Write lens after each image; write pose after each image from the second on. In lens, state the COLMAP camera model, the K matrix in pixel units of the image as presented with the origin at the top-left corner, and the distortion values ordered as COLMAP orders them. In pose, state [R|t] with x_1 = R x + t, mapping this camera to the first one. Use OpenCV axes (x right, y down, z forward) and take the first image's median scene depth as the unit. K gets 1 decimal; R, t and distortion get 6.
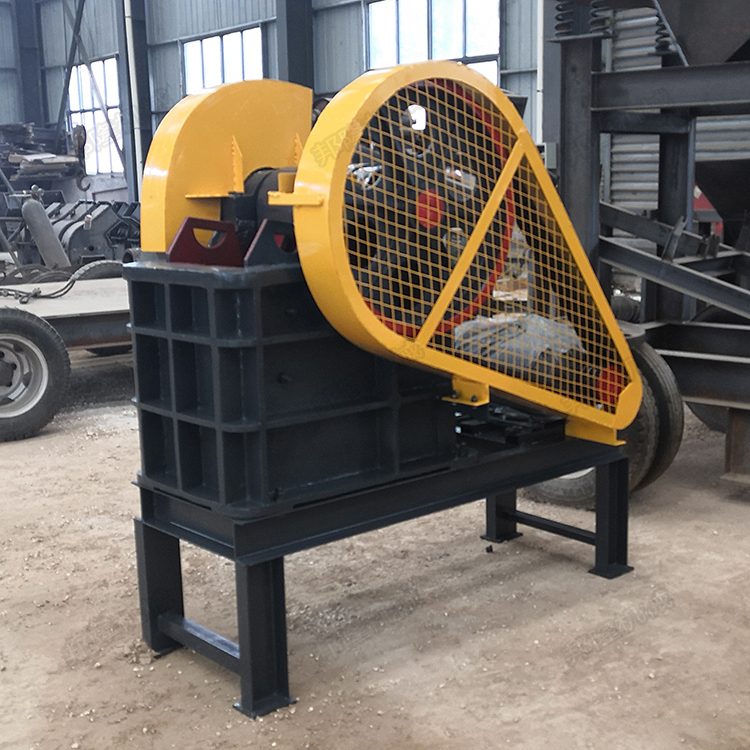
lens RADIAL K [[1121.6, 0, 413.1], [0, 1121.6, 402.0], [0, 0, 1]] dist [0.031237, -0.173501]
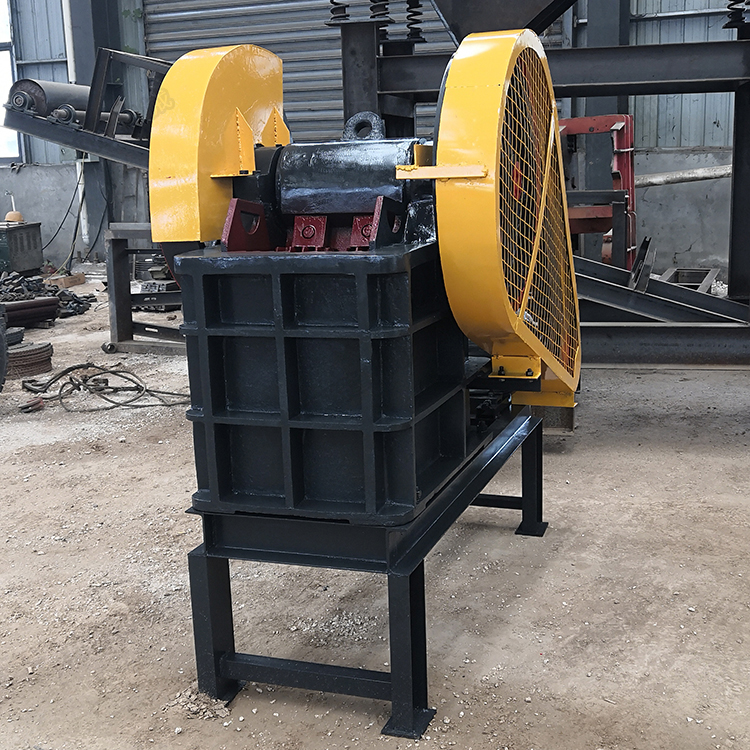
lens RADIAL K [[1085.1, 0, 376.1], [0, 1085.1, 397.0], [0, 0, 1]] dist [-0.017446, 0.014529]
pose [[0.881584, -0.111231, 0.458735, -0.483443], [0.108580, 0.993565, 0.032247, -0.025522], [-0.459370, 0.021381, 0.887988, 0.194278]]
